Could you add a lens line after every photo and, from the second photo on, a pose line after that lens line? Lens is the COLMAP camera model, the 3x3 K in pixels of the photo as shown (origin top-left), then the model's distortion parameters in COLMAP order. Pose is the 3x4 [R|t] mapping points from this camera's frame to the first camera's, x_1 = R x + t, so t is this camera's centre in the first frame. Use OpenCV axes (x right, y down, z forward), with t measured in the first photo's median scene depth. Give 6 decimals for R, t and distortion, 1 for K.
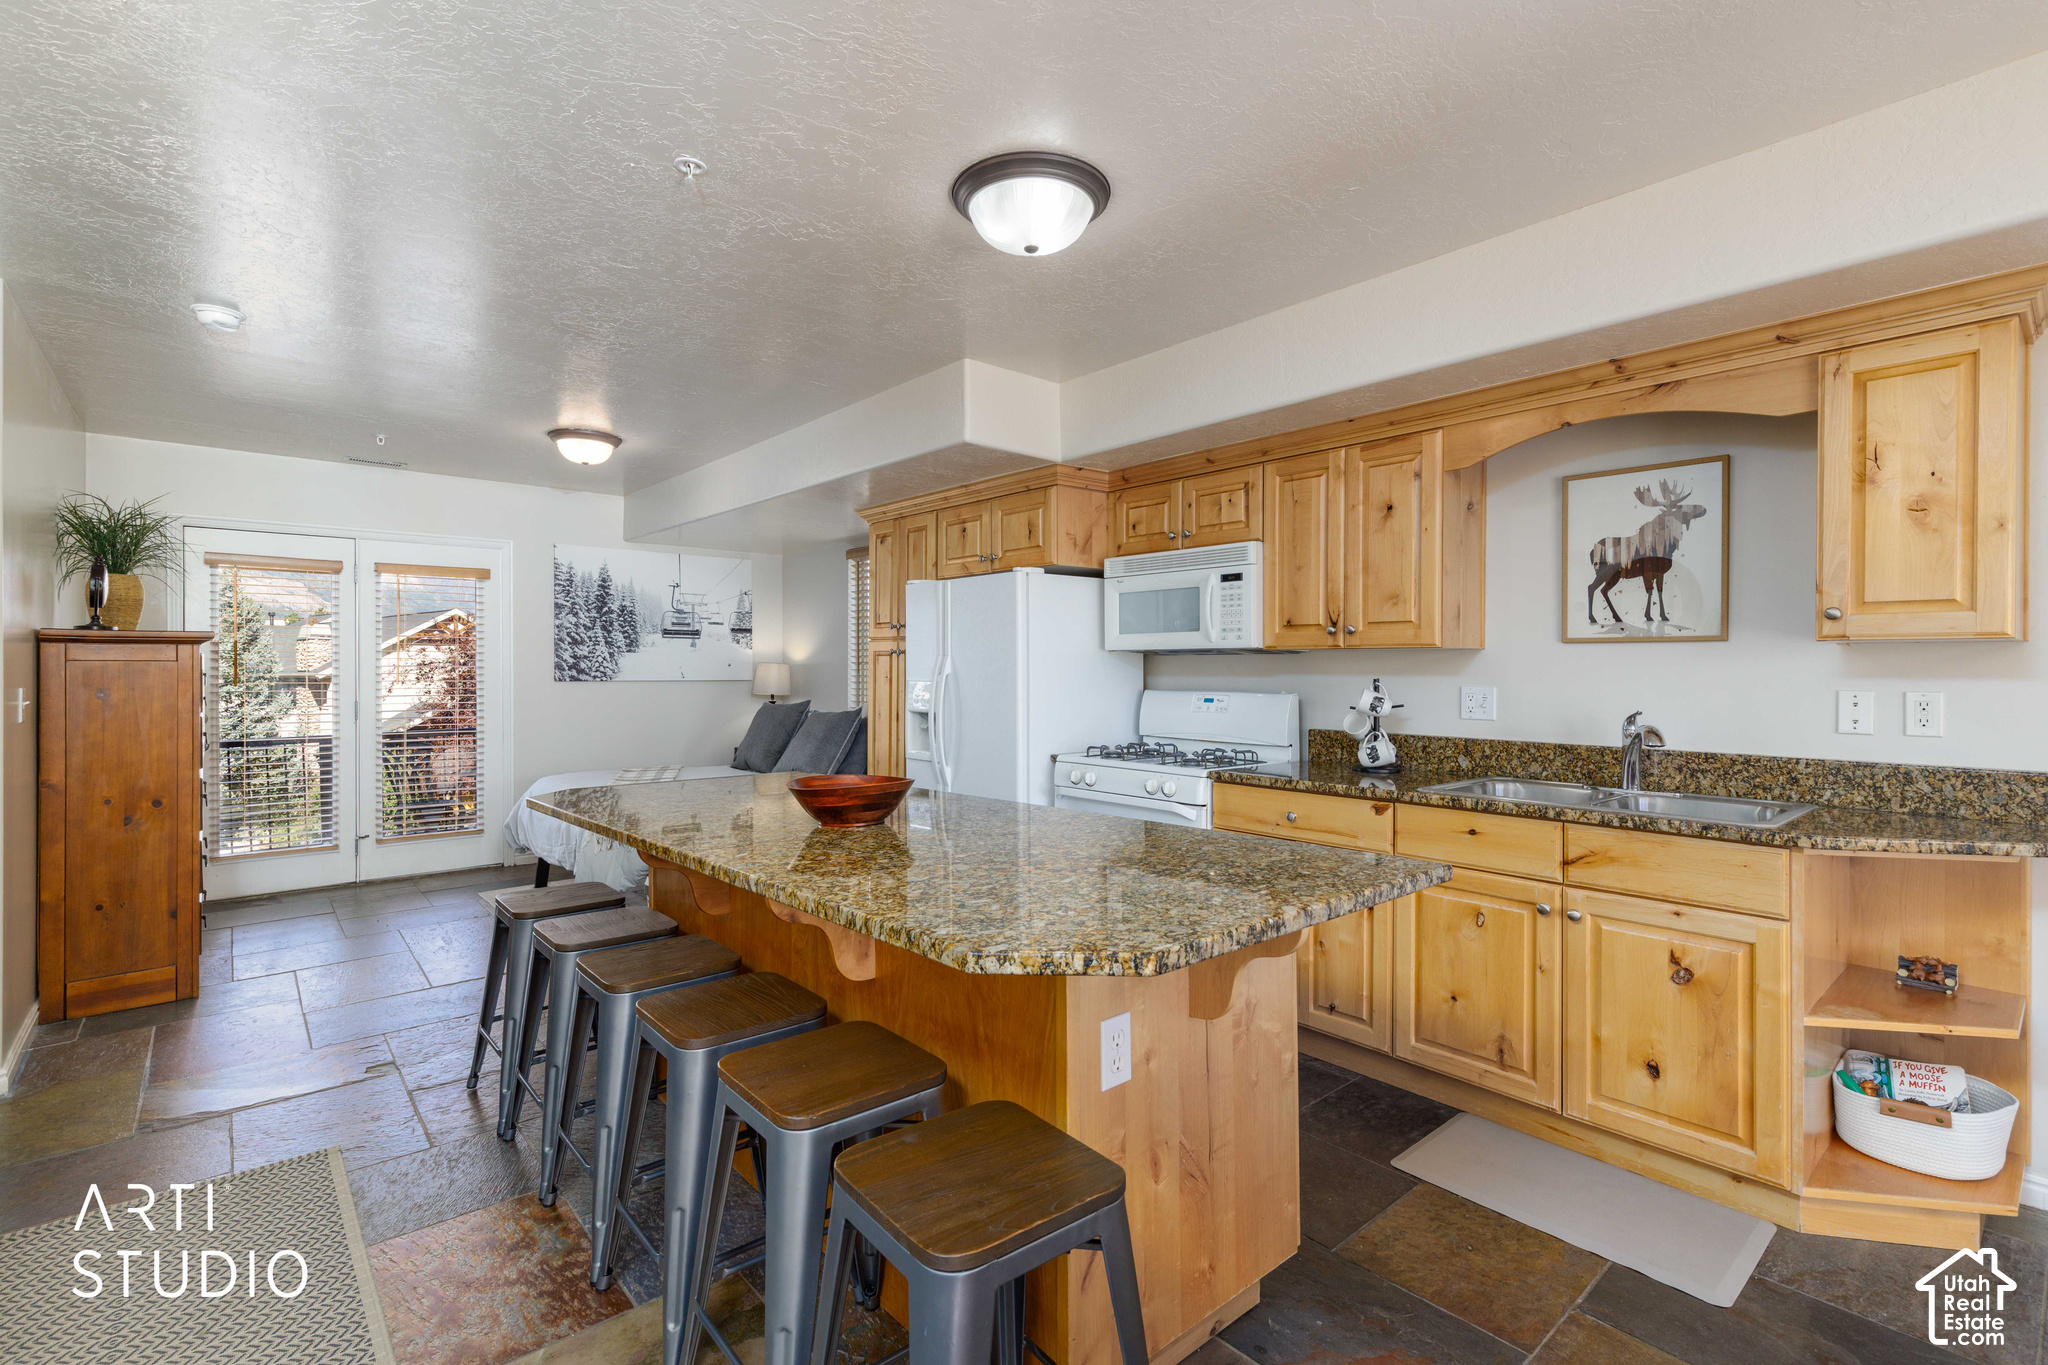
lens RADIAL K [[929.2, 0, 1020.1], [0, 929.2, 670.2], [0, 0, 1]] dist [0.009341, -0.001049]
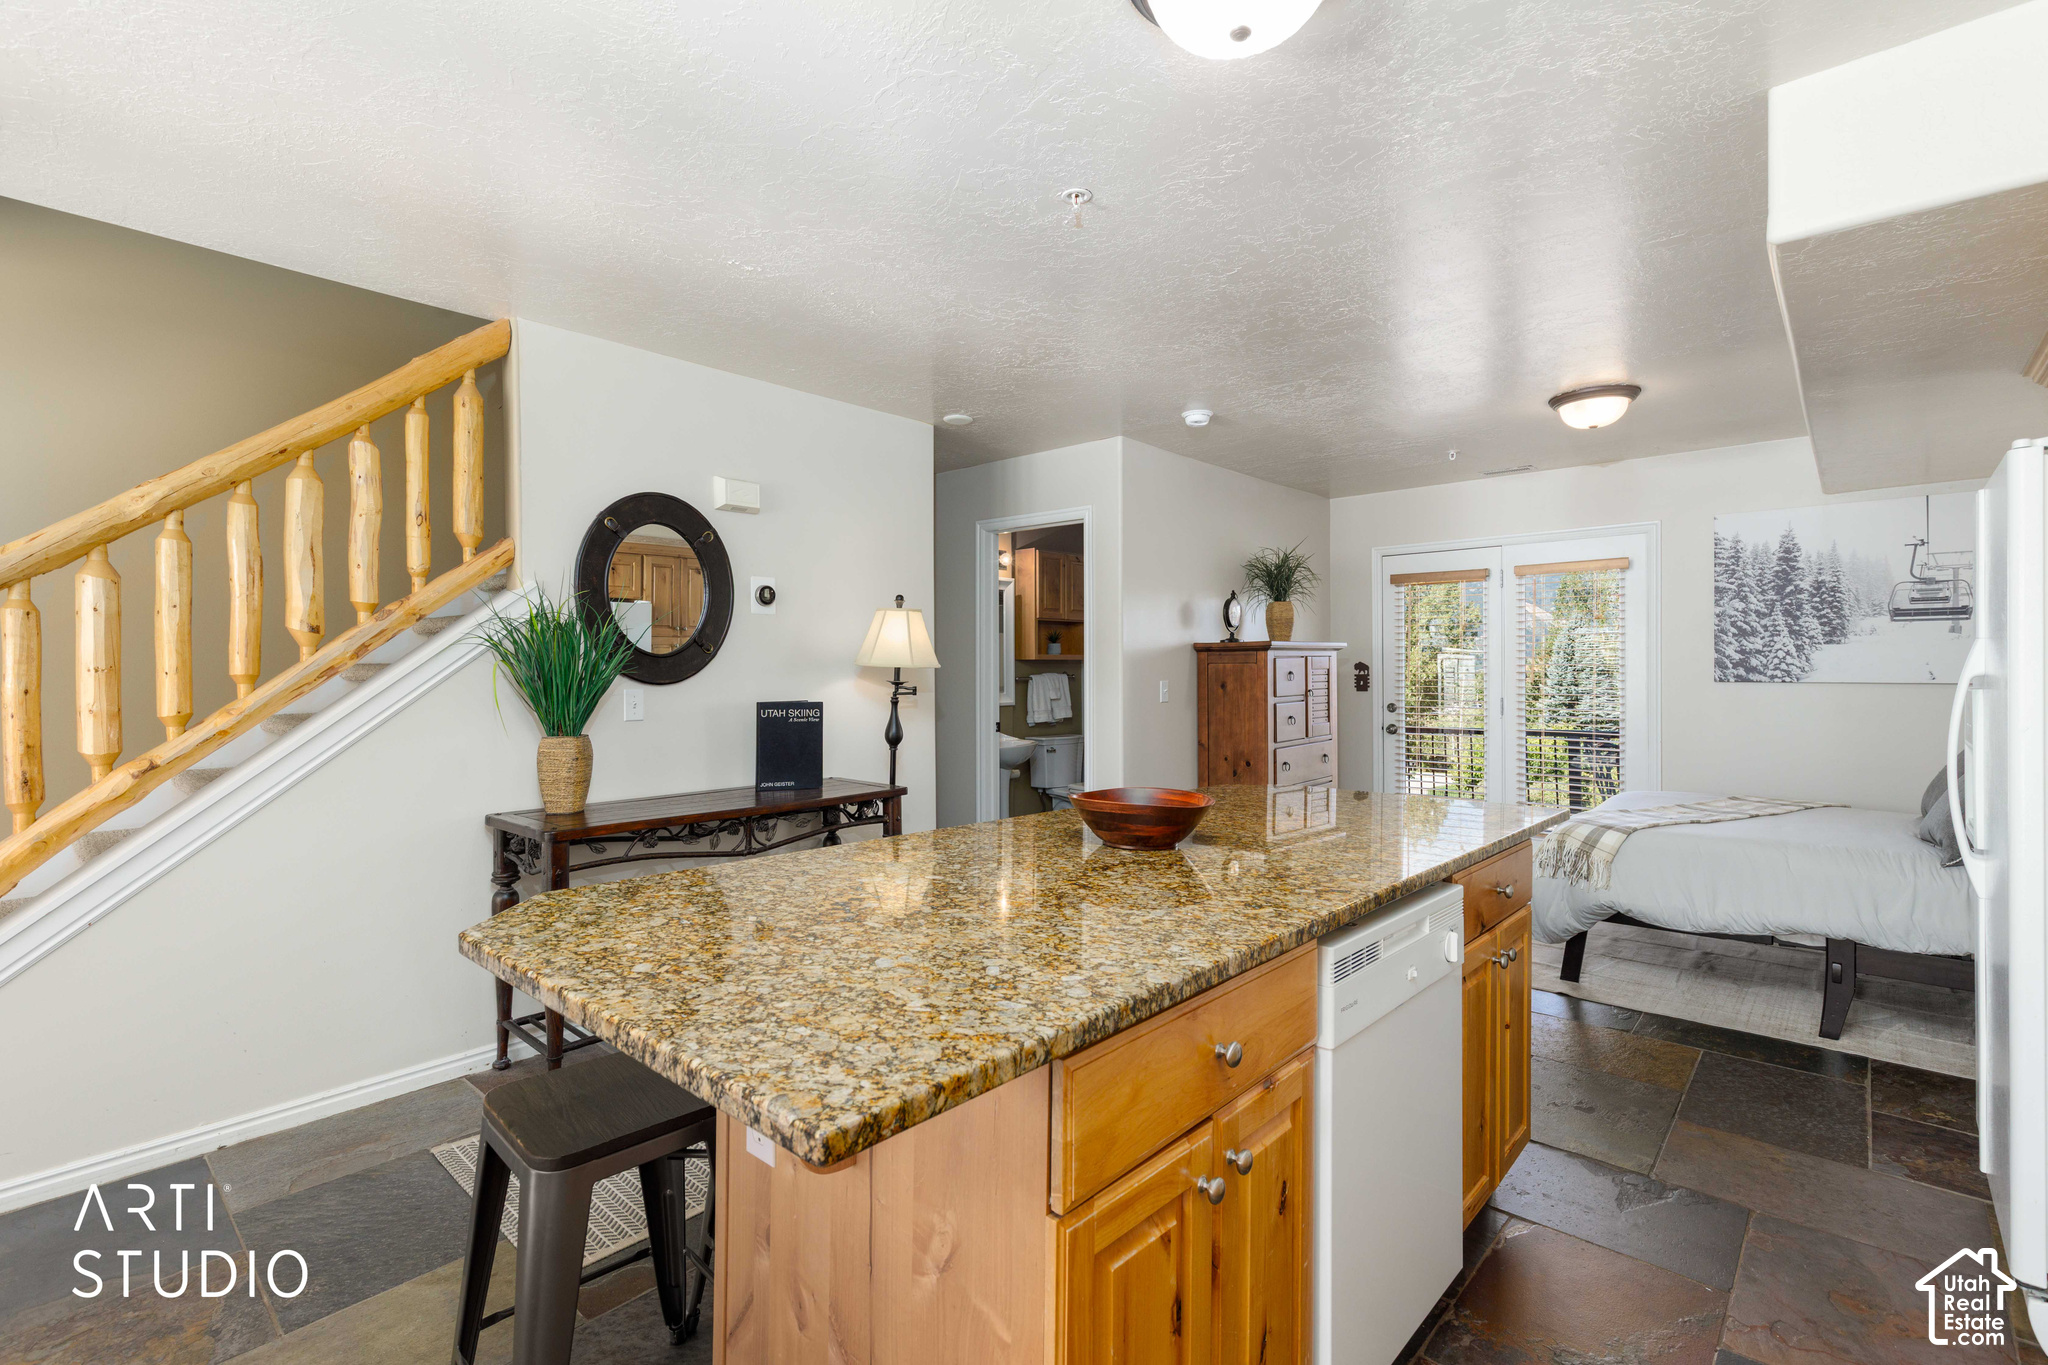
lens RADIAL K [[929.2, 0, 1019.1], [0, 929.2, 674.2], [0, 0, 1]] dist [0.009341, -0.001049]
pose [[0.123084, 0.004088, -0.992388, 0.416429], [0.002109, 0.999988, 0.004380, 0.000590], [0.992394, -0.002632, 0.123074, 0.478222]]
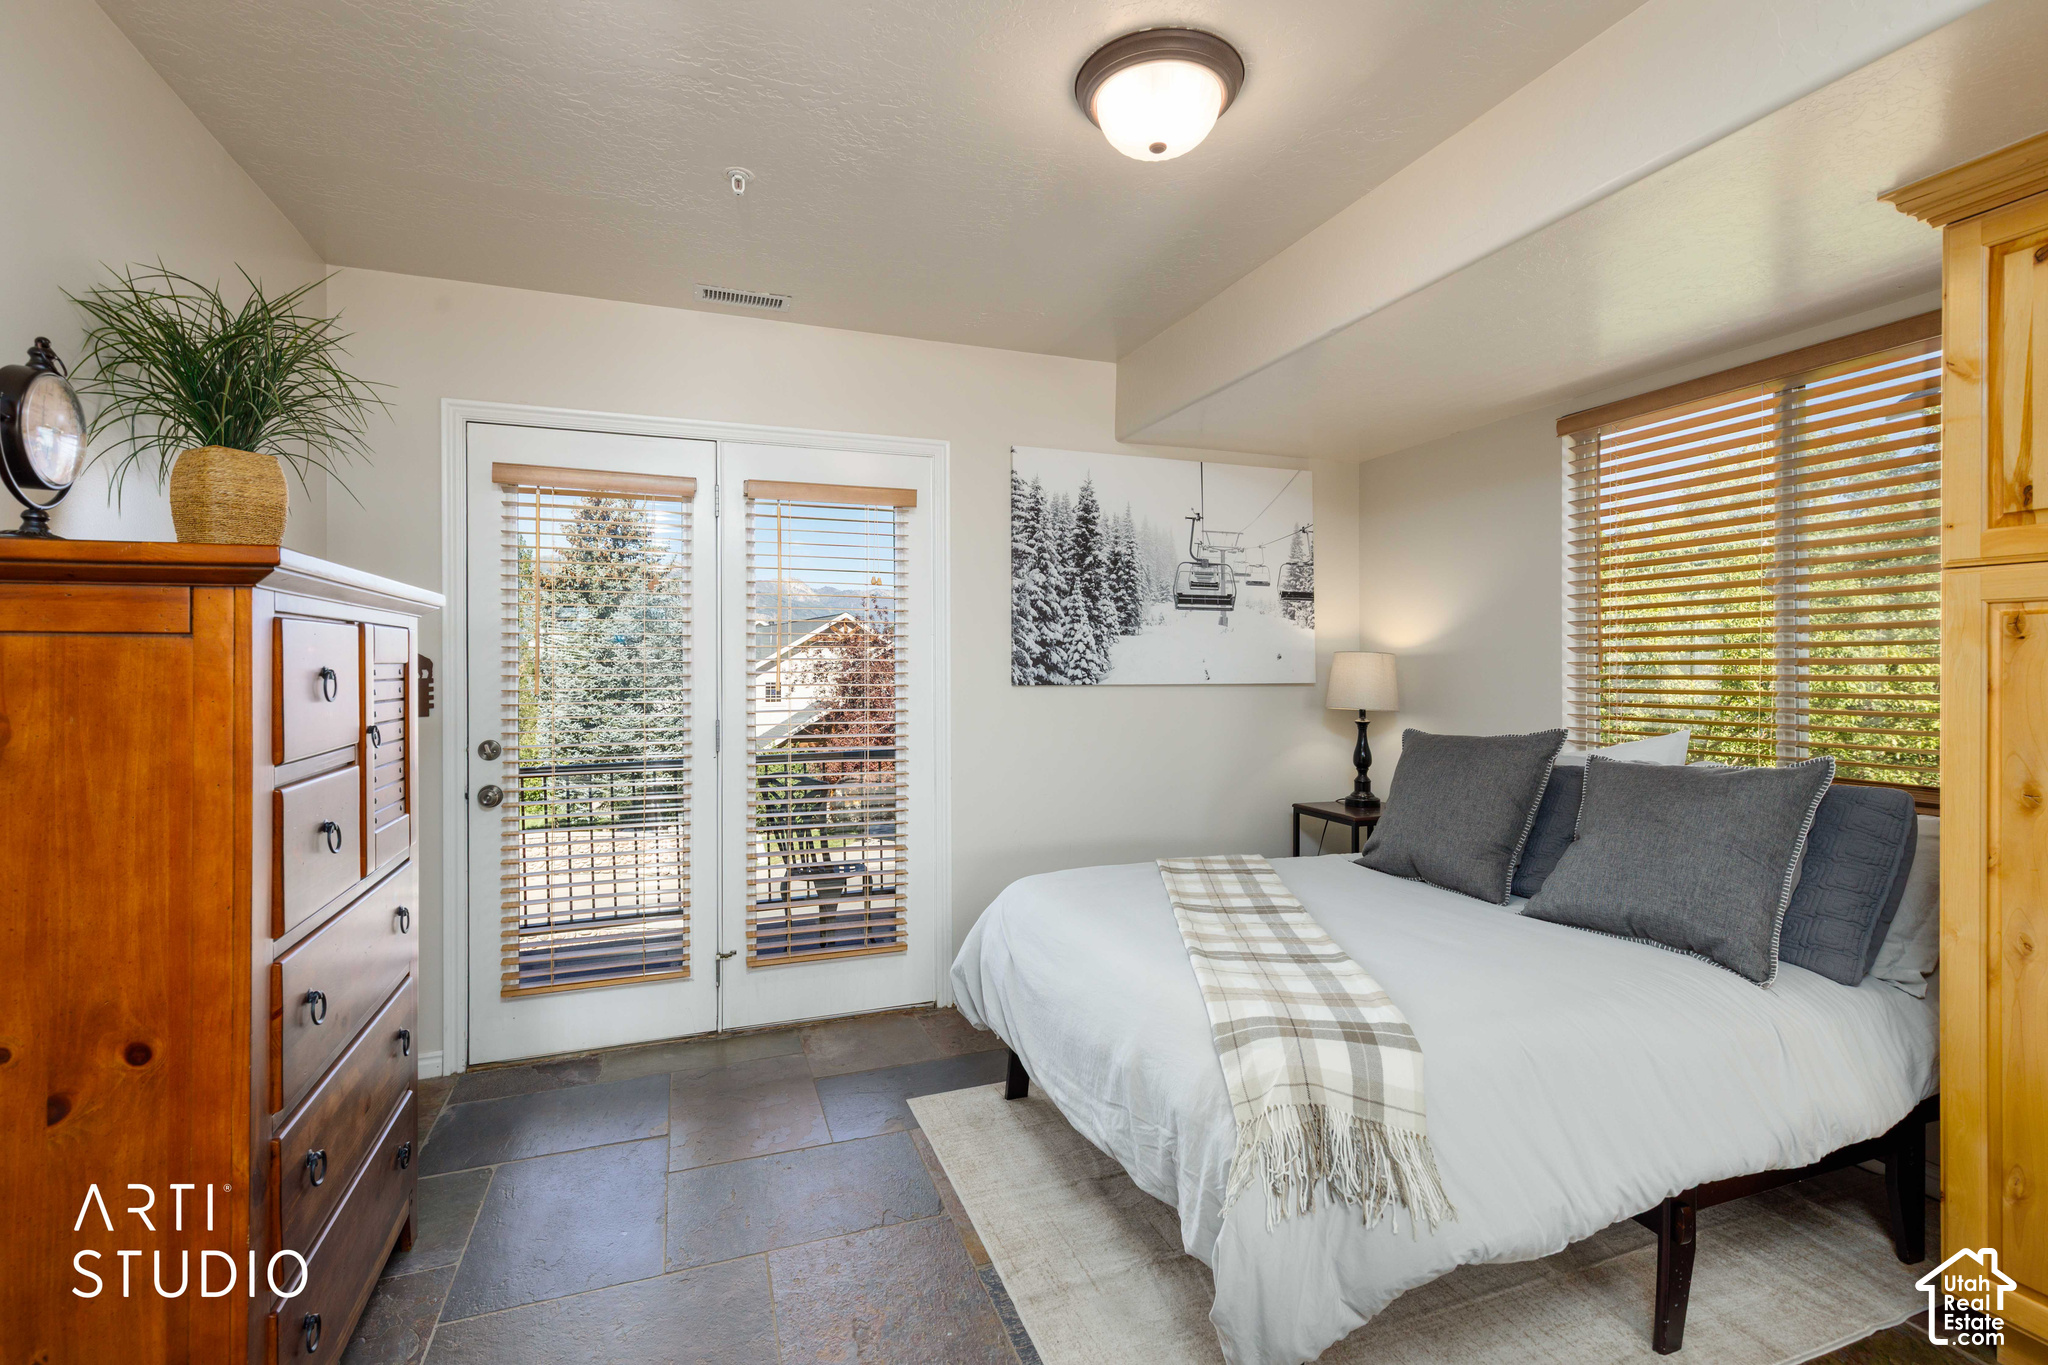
lens RADIAL K [[929.2, 0, 1021.9], [0, 929.2, 663.6], [0, 0, 1]] dist [0.009341, -0.001049]
pose [[0.937606, -0.005789, -0.347651, -0.495683], [0.003358, 0.999966, -0.007595, 0.004833], [0.347683, 0.005954, 0.937593, 0.779582]]
